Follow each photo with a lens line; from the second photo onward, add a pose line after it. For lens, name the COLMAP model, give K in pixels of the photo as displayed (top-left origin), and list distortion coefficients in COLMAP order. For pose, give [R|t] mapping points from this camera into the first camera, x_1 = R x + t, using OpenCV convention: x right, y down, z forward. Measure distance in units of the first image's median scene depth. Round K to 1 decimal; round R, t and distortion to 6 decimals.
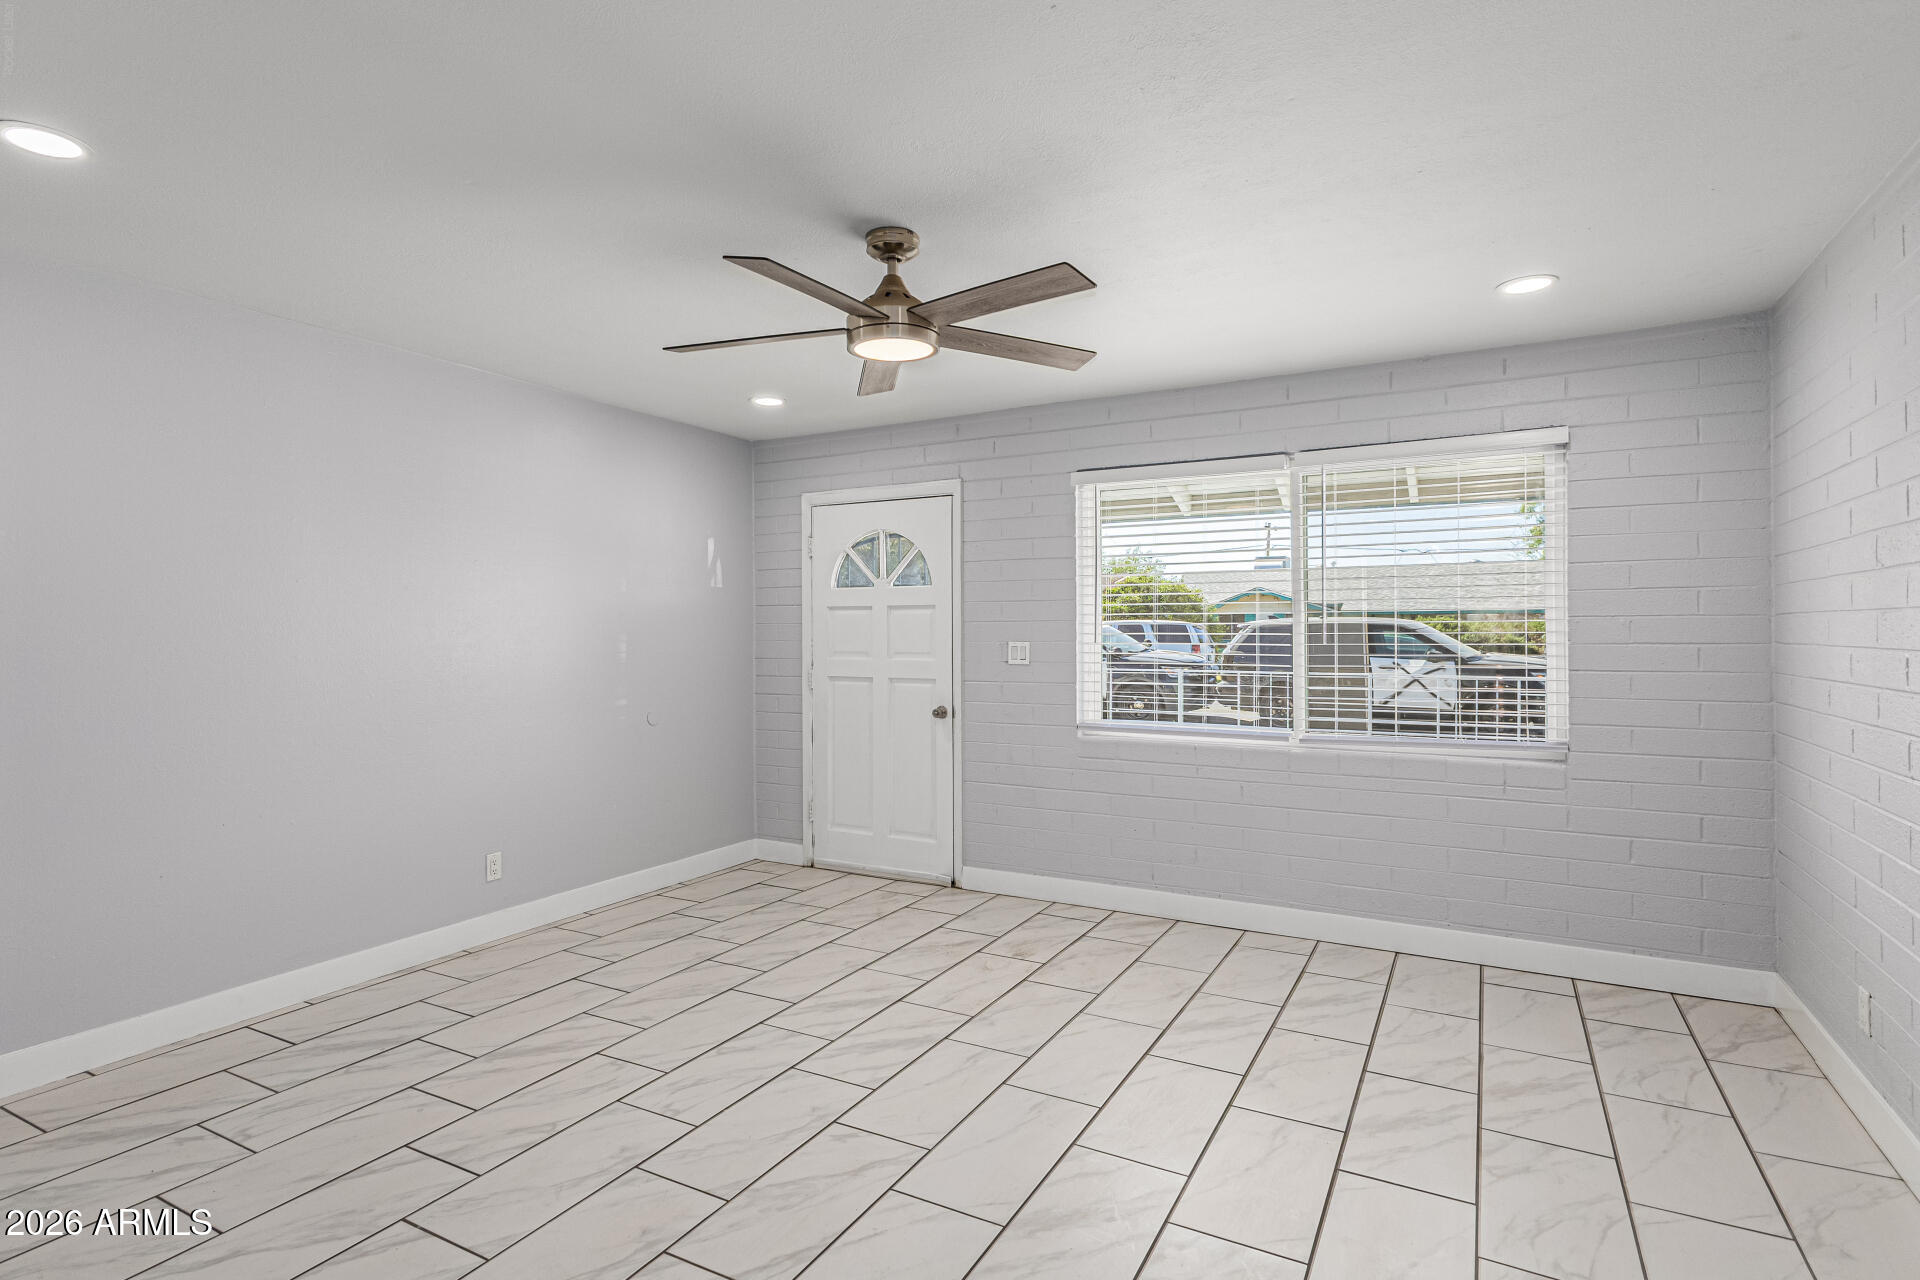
lens RADIAL K [[966.0, 0, 970.0], [0, 966.0, 632.2], [0, 0, 1]] dist [-0.002669, 0.000115]
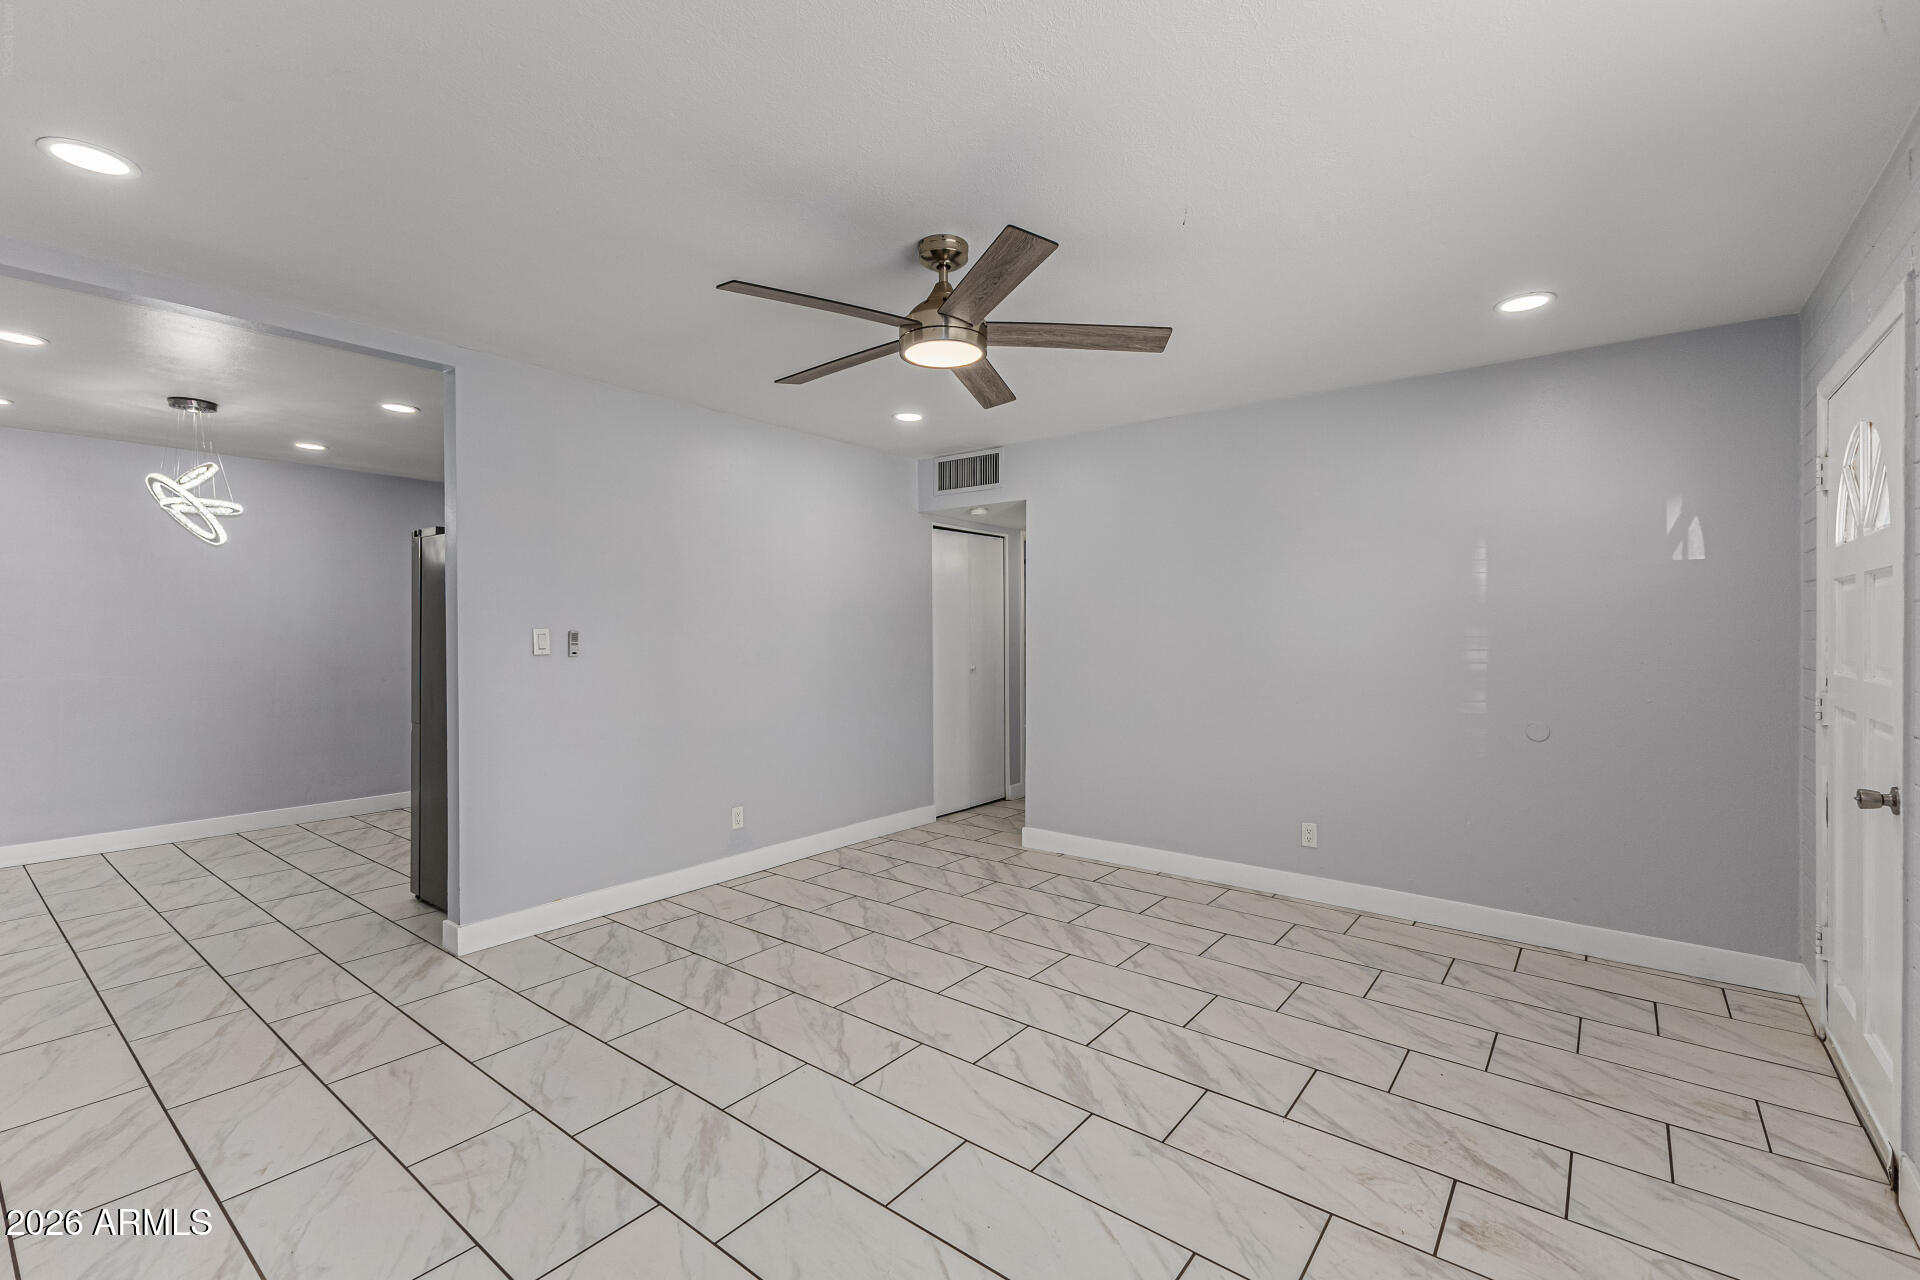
lens RADIAL K [[823.3, 0, 950.4], [0, 823.3, 626.8], [0, 0, 1]] dist [0.006956, -0.001866]
pose [[-0.178569, 0.000196, -0.983927, 0.675331], [-0.001714, 0.999998, 0.000510, 0.002744], [0.983926, 0.001778, -0.178568, 0.982424]]
